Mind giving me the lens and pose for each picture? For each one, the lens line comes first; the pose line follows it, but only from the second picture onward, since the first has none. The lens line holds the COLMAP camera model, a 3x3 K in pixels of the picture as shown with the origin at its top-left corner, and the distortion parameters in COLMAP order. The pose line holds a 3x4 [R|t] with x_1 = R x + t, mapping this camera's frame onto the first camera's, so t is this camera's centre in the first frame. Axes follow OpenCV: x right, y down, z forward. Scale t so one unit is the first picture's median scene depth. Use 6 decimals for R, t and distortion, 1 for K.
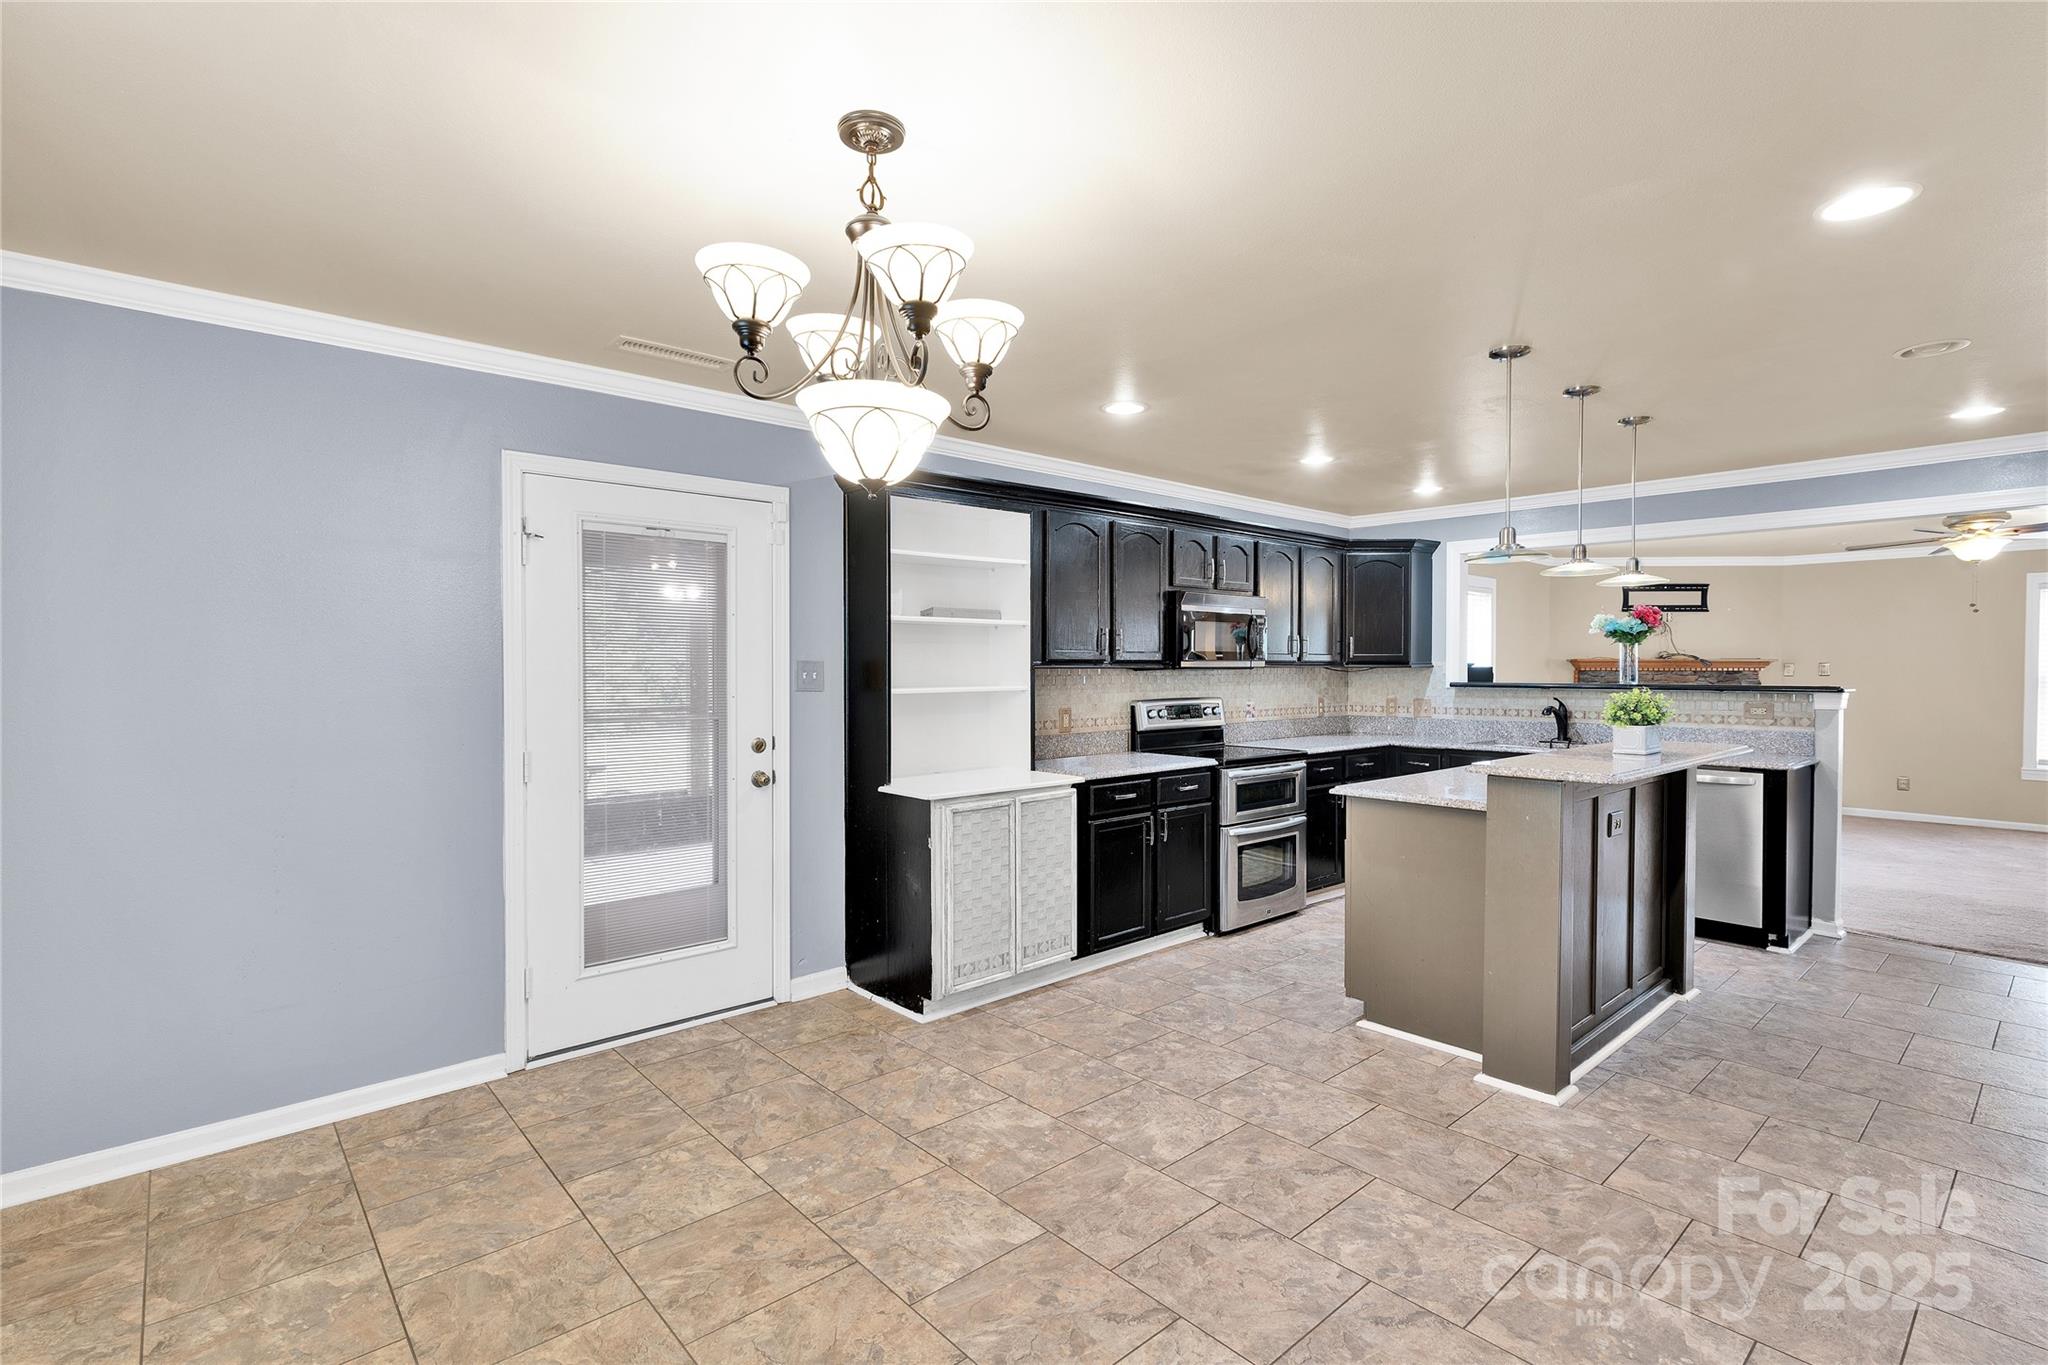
lens RADIAL K [[960.1, 0, 1019.7], [0, 960.1, 675.9], [0, 0, 1]] dist [0.010311, -0.000912]
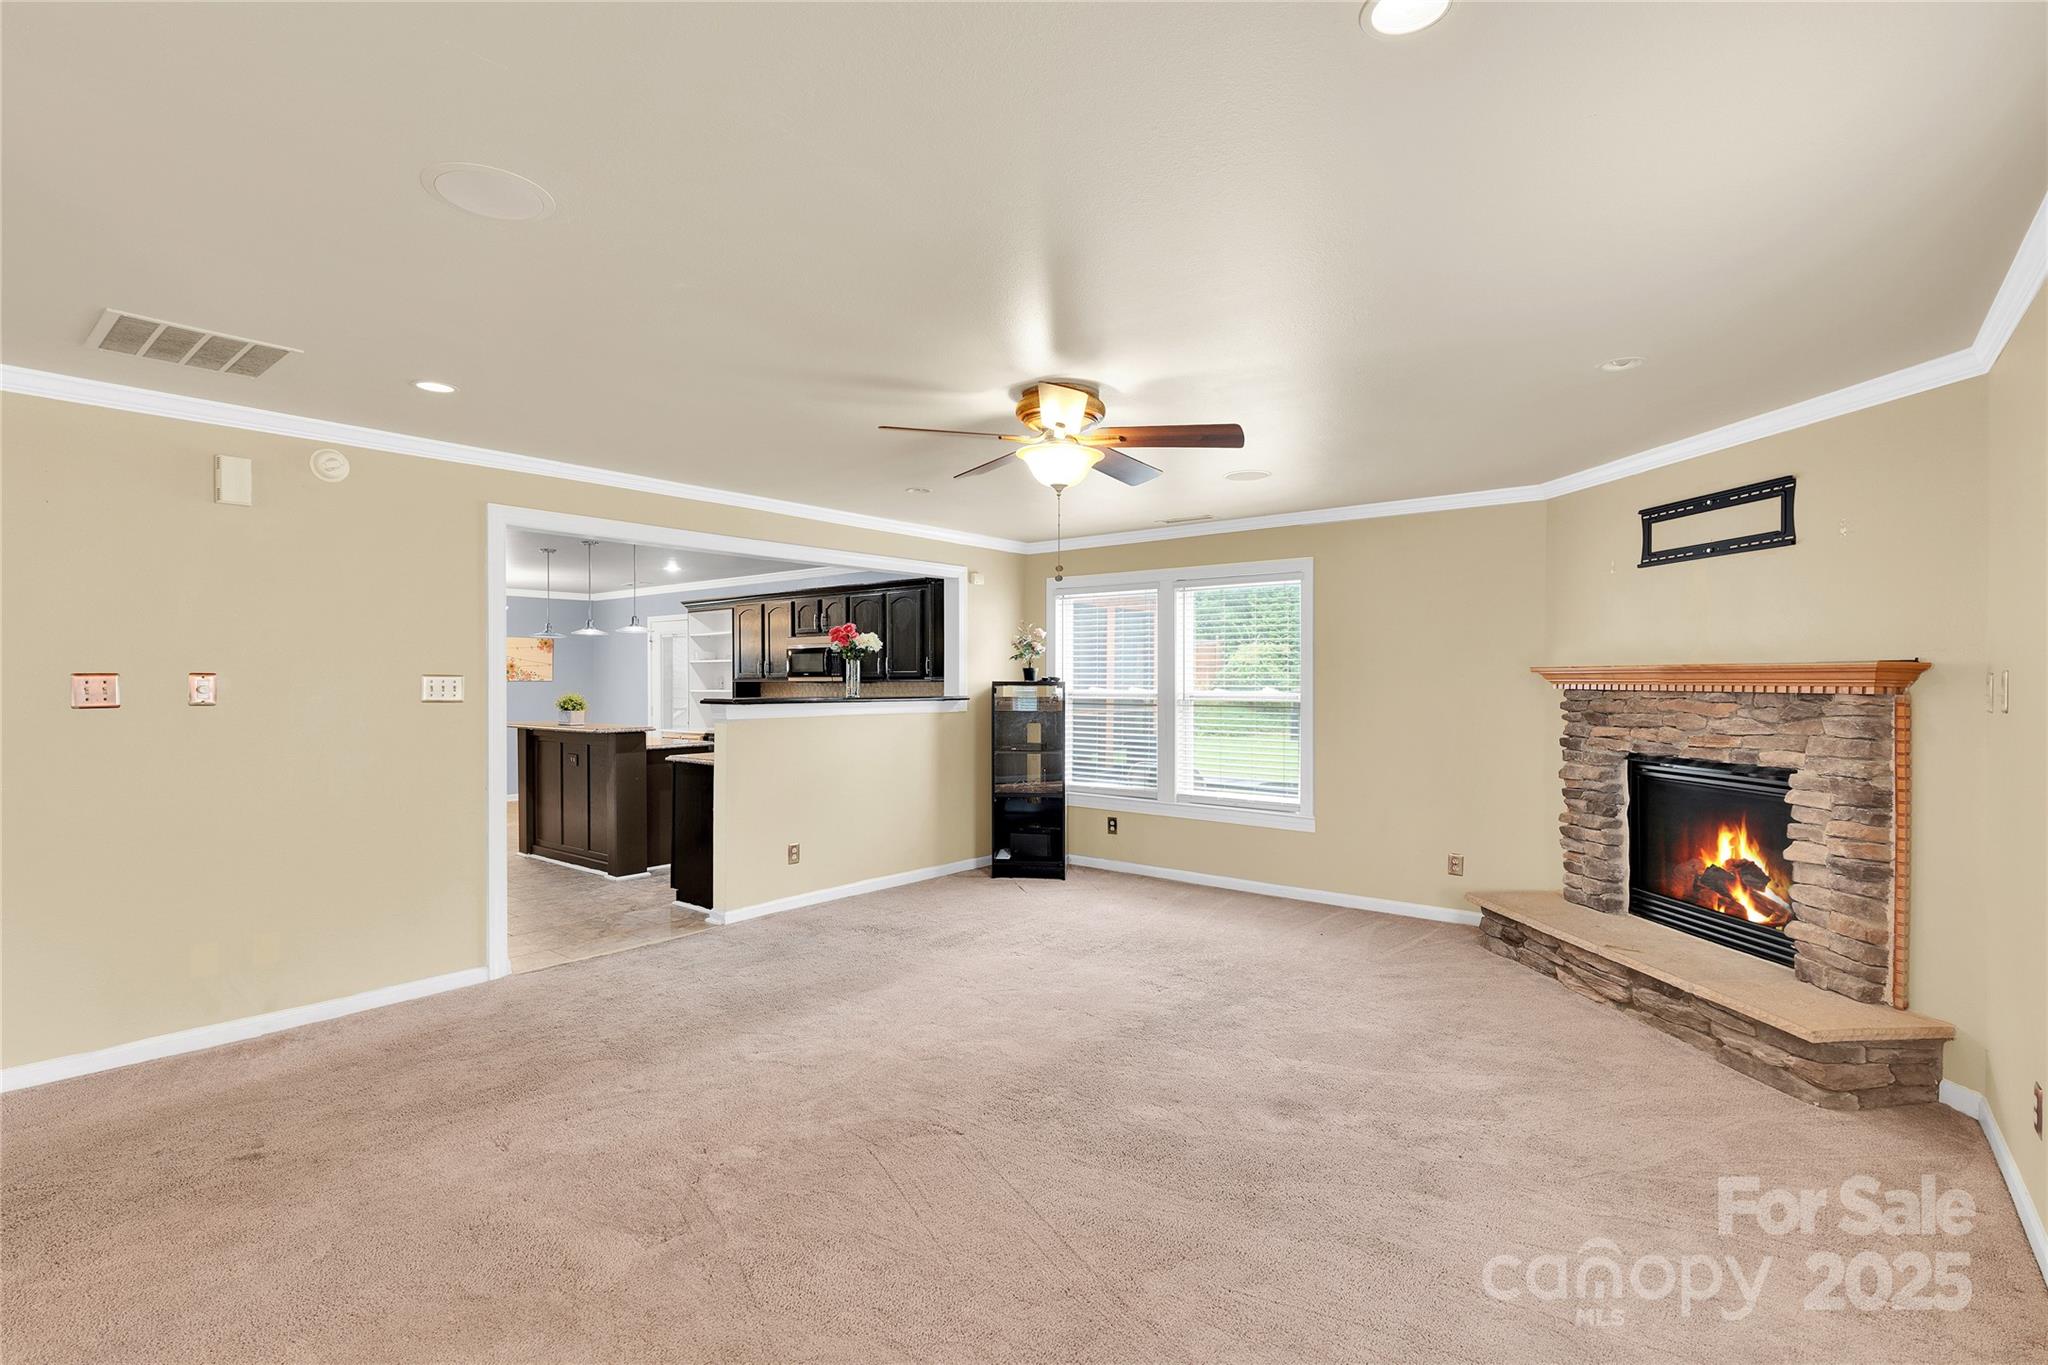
lens RADIAL K [[960.1, 0, 1019.7], [0, 960.1, 675.9], [0, 0, 1]] dist [0.010311, -0.000912]
pose [[0.156284, -0.004605, -0.987701, 1.921393], [-0.010043, 0.999930, -0.006251, -0.011818], [0.987661, 0.010896, 0.156227, 1.130099]]
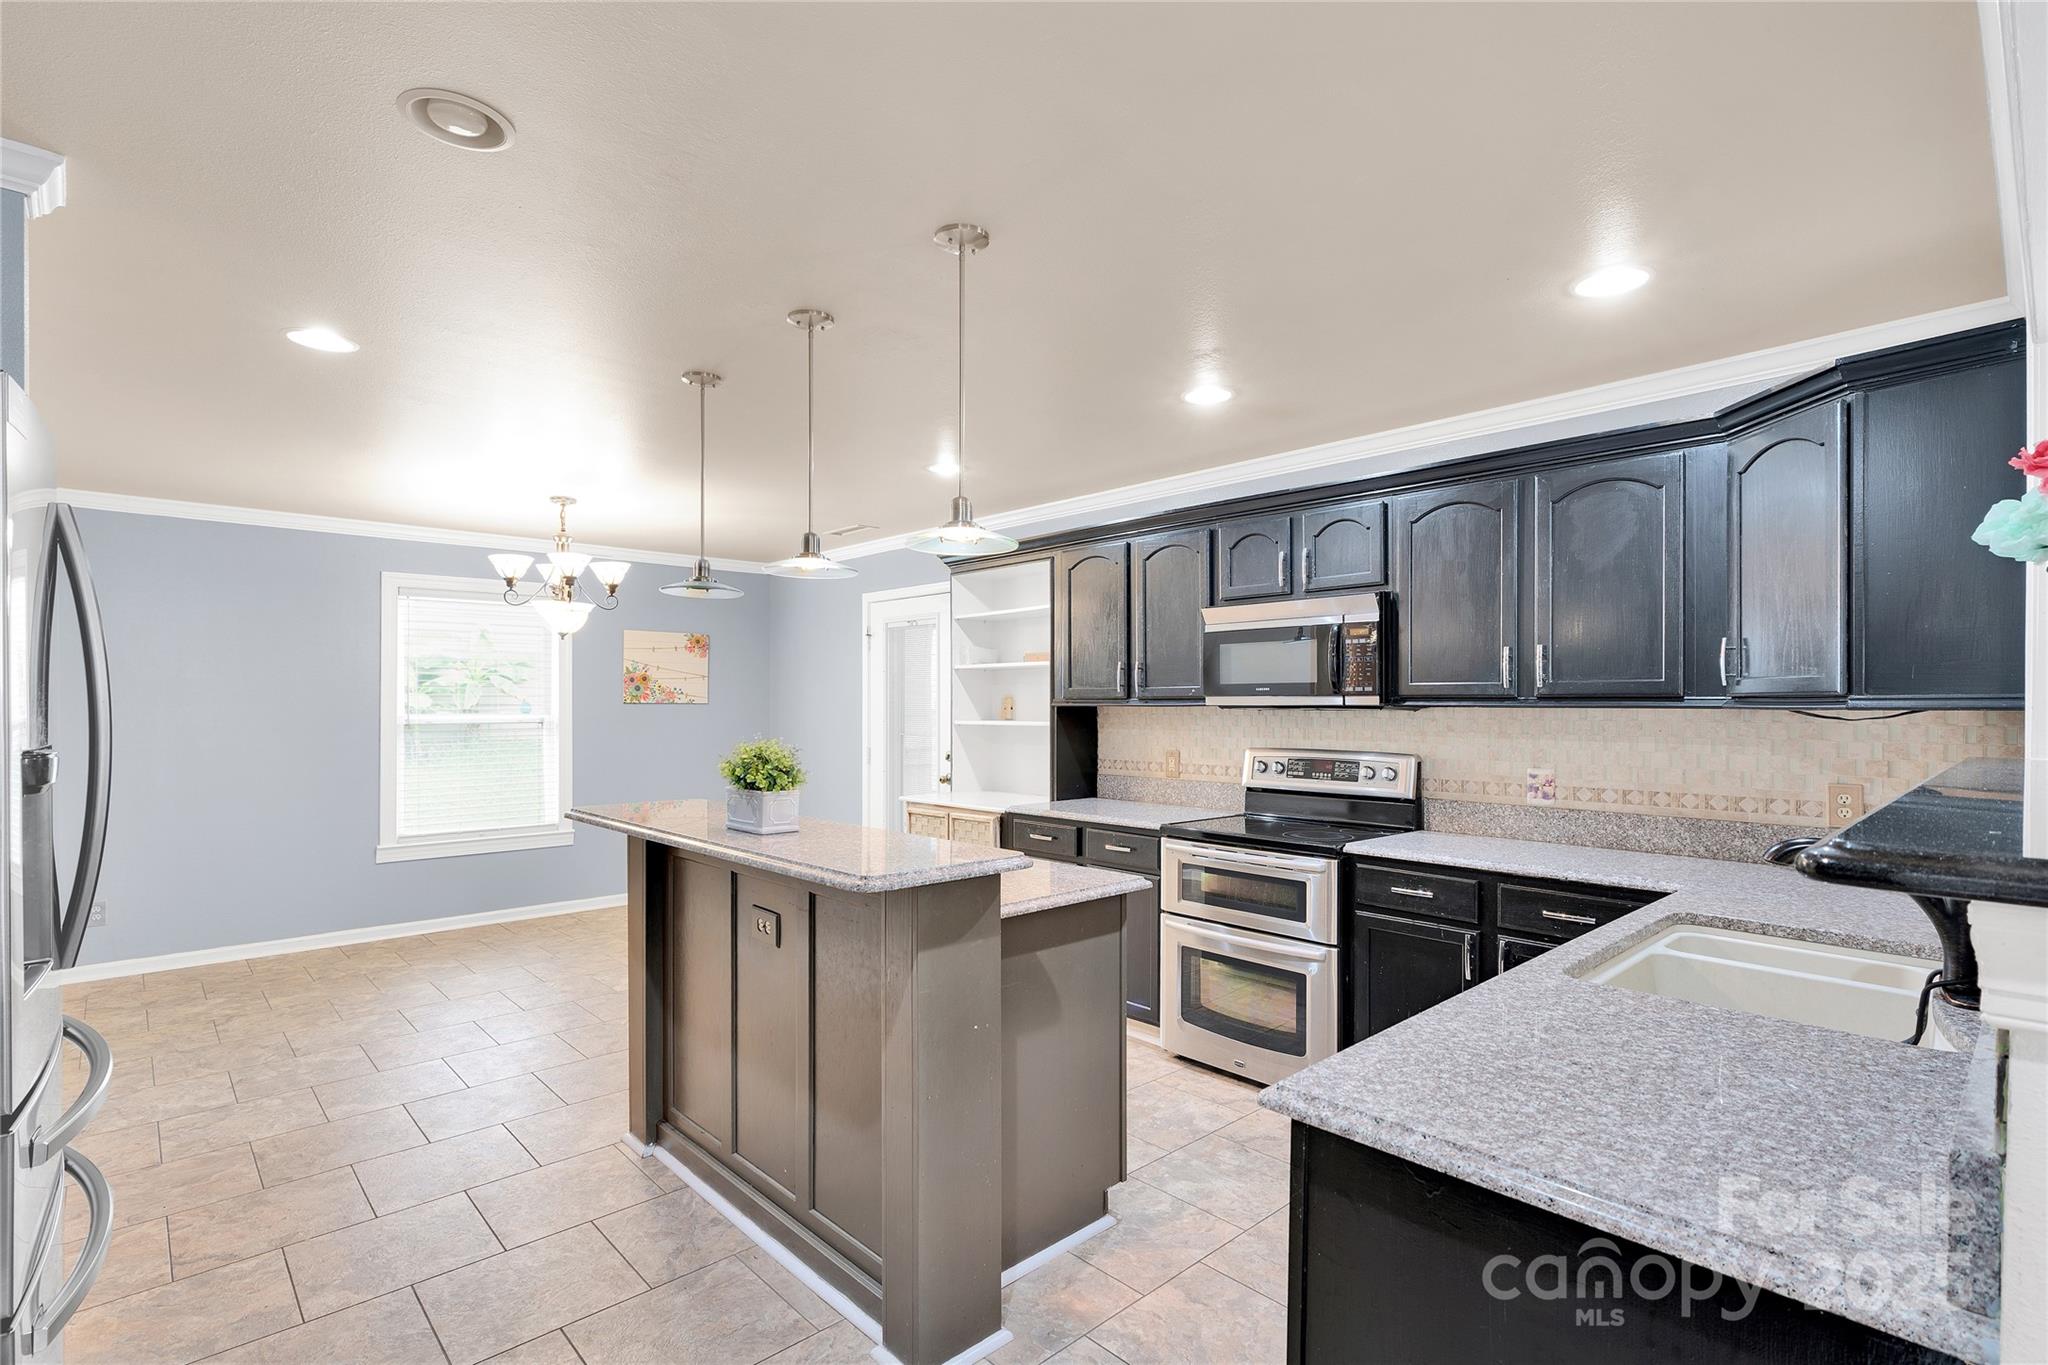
lens RADIAL K [[968.8, 0, 1017.7], [0, 968.8, 680.4], [0, 0, 1]] dist [0.006630, -0.000904]
pose [[0.017047, -0.024291, -0.999560, 0.951325], [-0.013413, 0.999609, -0.024521, -0.007761], [0.999765, 0.013825, 0.016714, 0.831574]]
